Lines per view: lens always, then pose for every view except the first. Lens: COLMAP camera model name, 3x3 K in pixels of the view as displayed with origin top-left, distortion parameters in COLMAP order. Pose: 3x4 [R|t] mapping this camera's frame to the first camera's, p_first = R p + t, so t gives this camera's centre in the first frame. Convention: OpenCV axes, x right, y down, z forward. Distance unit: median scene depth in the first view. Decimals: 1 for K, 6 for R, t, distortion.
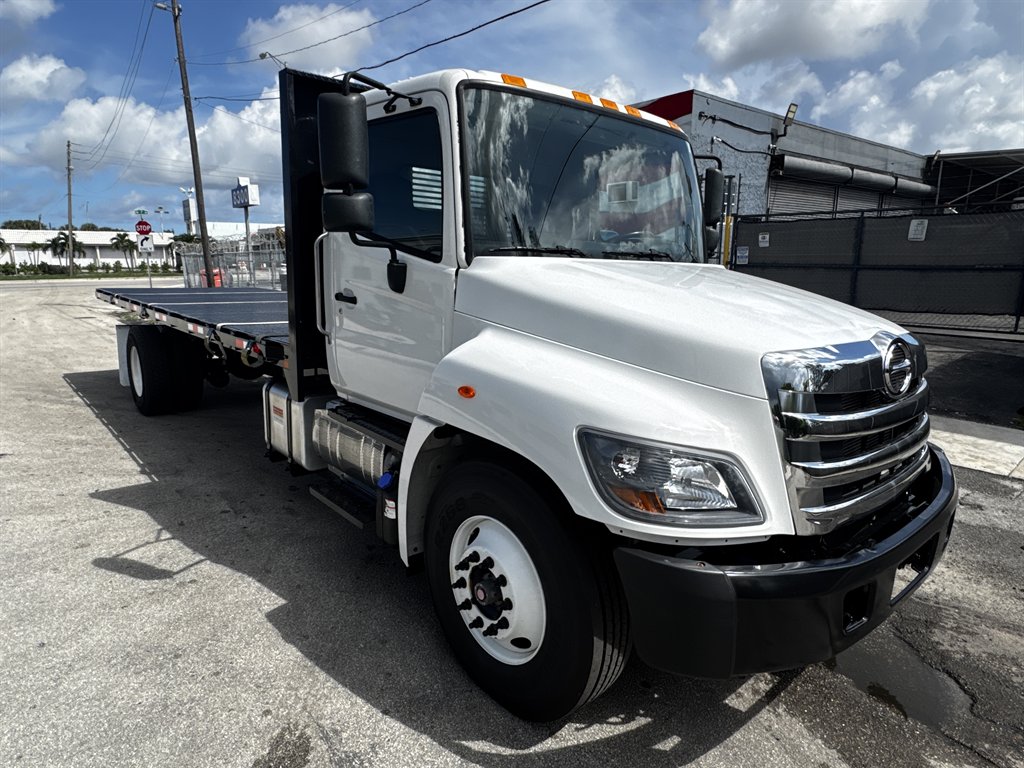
lens RADIAL K [[623.5, 0, 502.9], [0, 623.5, 386.7], [0, 0, 1]] dist [0.001294, -0.001665]
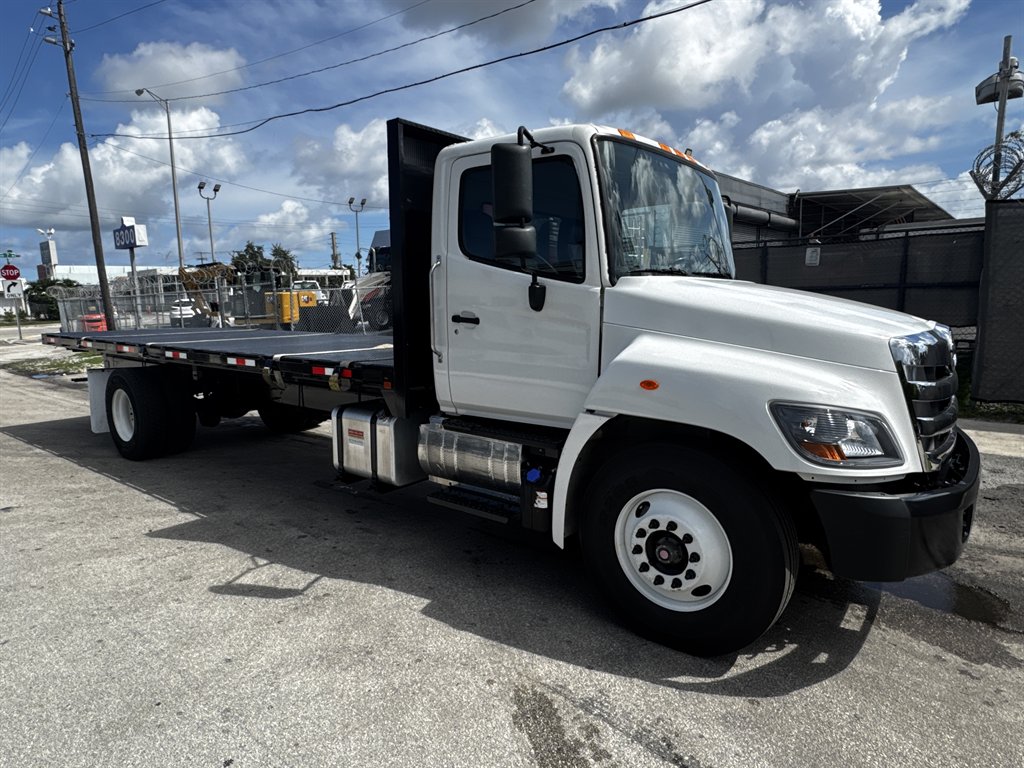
lens RADIAL K [[623.5, 0, 502.3], [0, 623.5, 383.3], [0, 0, 1]] dist [0.001294, -0.001665]
pose [[0.982702, -0.054268, 0.177064, -0.312595], [0.064958, 0.996363, -0.055145, 0.030332], [-0.173427, 0.065693, 0.982653, -0.083223]]
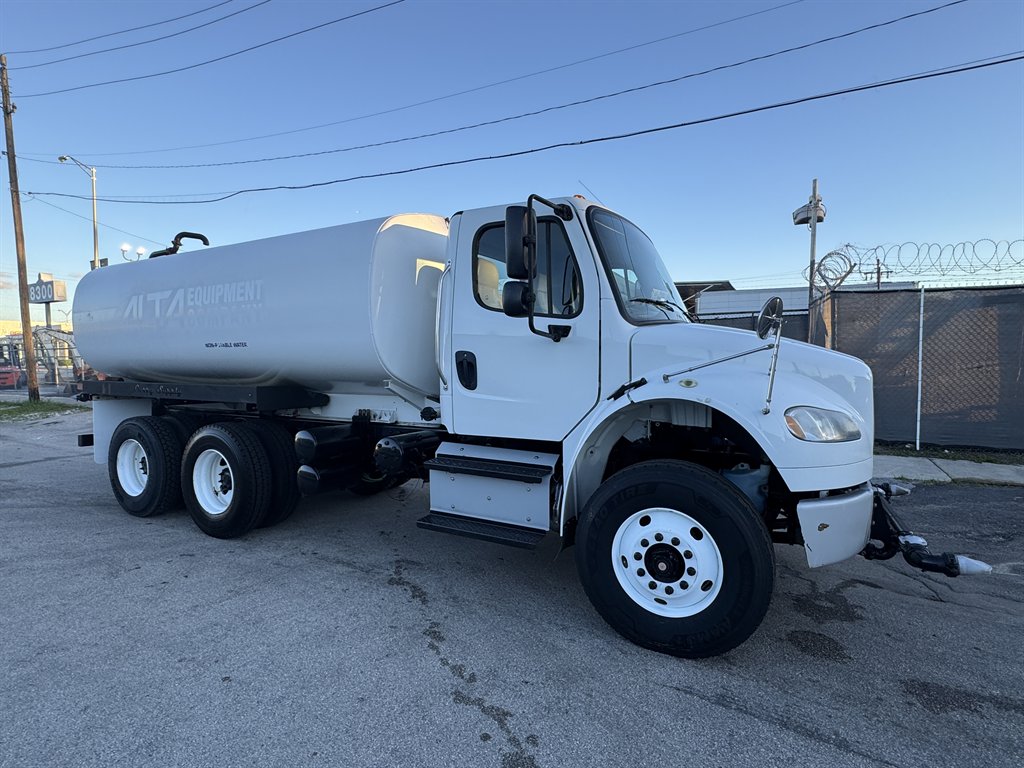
lens RADIAL K [[527.4, 0, 508.9], [0, 527.4, 382.4], [0, 0, 1]] dist [0.001632, -0.003675]
pose [[0.921337, -0.026959, 0.387829, -0.584120], [0.085018, 0.987418, -0.133335, 0.026356], [-0.379355, 0.155819, 0.912036, 0.029845]]
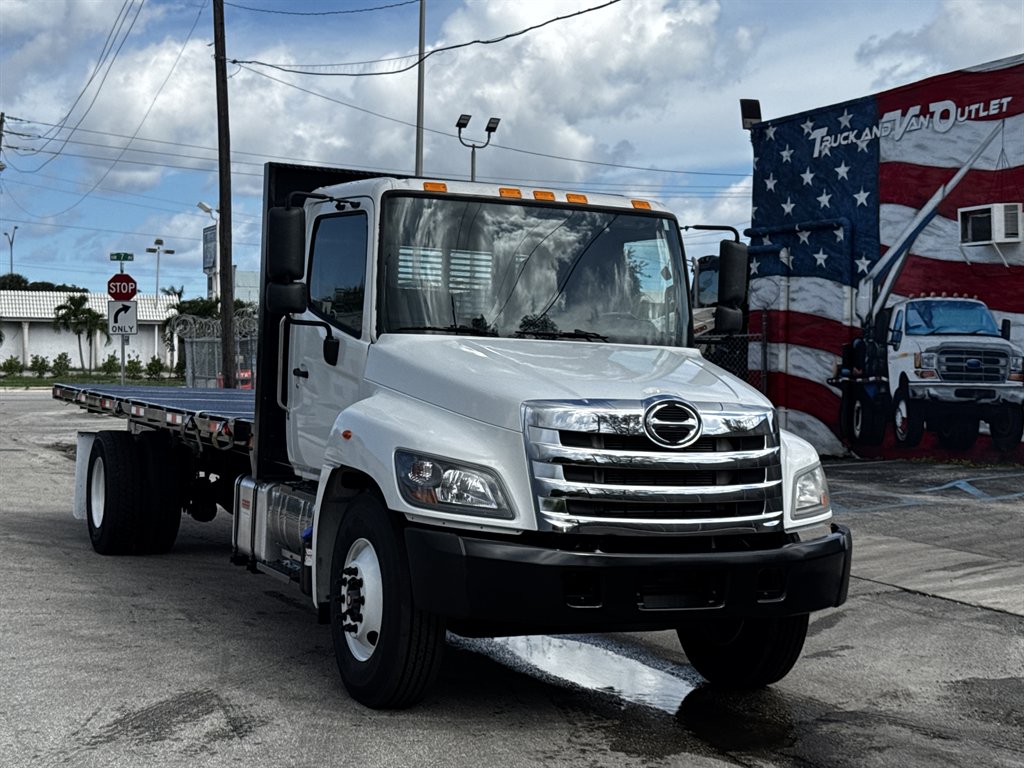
lens RADIAL K [[1649.2, 0, 488.6], [0, 1649.2, 386.7], [0, 0, 1]] dist [0.144348, 0.000000]
pose [[0.957943, 0.019029, -0.286327, 0.679867], [-0.071937, 0.981862, -0.175420, 0.277713], [0.277796, 0.188640, 0.941937, -1.225840]]
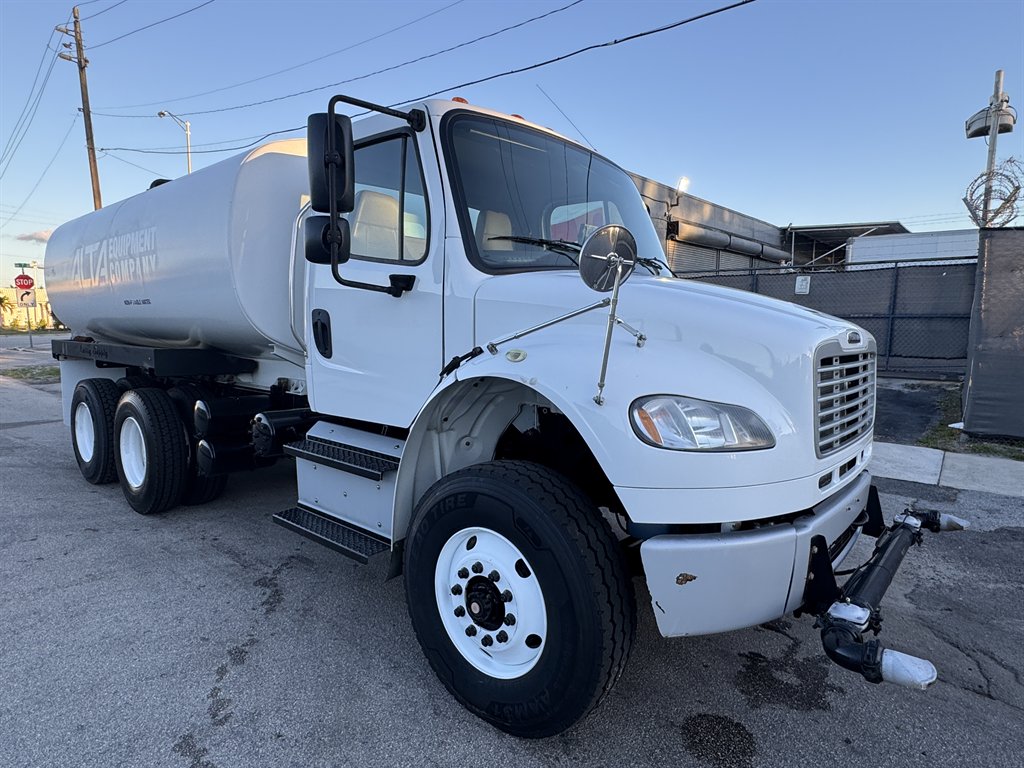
lens RADIAL K [[596.2, 0, 509.3], [0, 596.2, 386.6], [0, 0, 1]] dist [0.001339, -0.003817]
pose [[0.983016, -0.021329, 0.182275, -0.209817], [0.036988, 0.995868, -0.082943, 0.028038], [-0.179752, 0.088277, 0.979743, 0.041526]]
